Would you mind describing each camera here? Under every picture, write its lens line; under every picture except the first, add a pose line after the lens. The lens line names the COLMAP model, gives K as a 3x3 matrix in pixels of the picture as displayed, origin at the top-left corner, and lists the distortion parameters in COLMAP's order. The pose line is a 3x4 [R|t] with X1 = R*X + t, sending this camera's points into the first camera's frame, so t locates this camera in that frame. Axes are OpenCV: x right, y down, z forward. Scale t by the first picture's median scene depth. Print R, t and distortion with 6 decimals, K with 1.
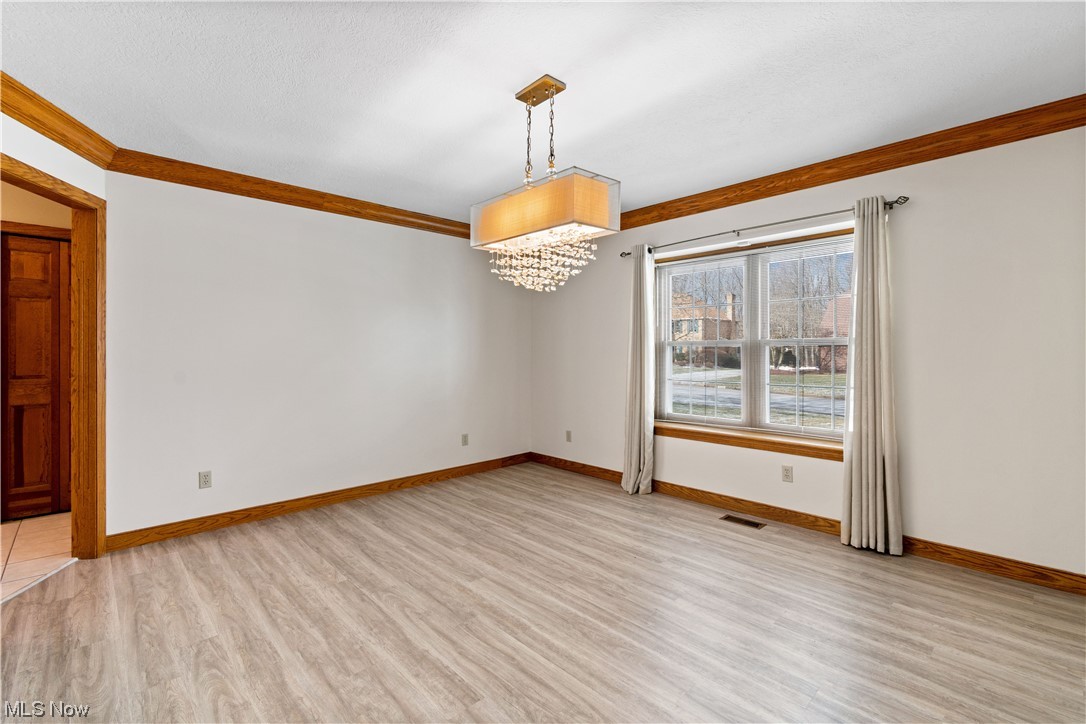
lens RADIAL K [[486.0, 0, 551.3], [0, 486.0, 360.6], [0, 0, 1]] dist [0.002258, 0.000602]
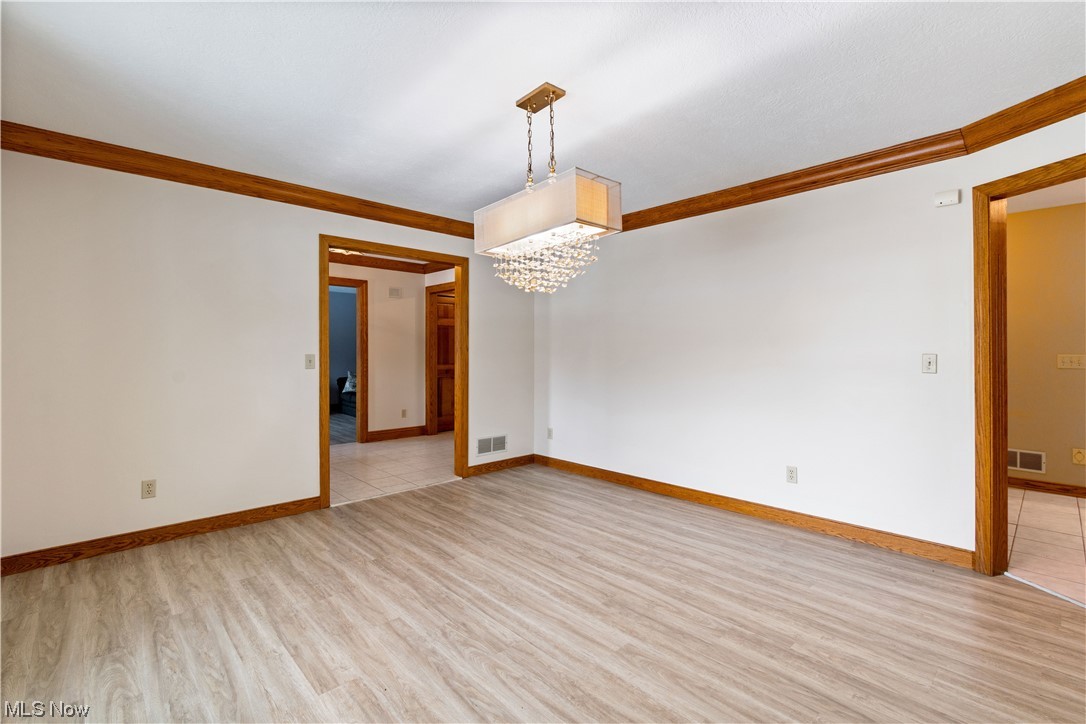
lens RADIAL K [[486.0, 0, 551.3], [0, 486.0, 360.6], [0, 0, 1]] dist [0.002258, 0.000602]
pose [[-0.999978, 0.001226, 0.006595, -0.051902], [0.001471, 0.999304, 0.037270, -0.040789], [-0.006545, 0.037279, -0.999283, 2.038784]]
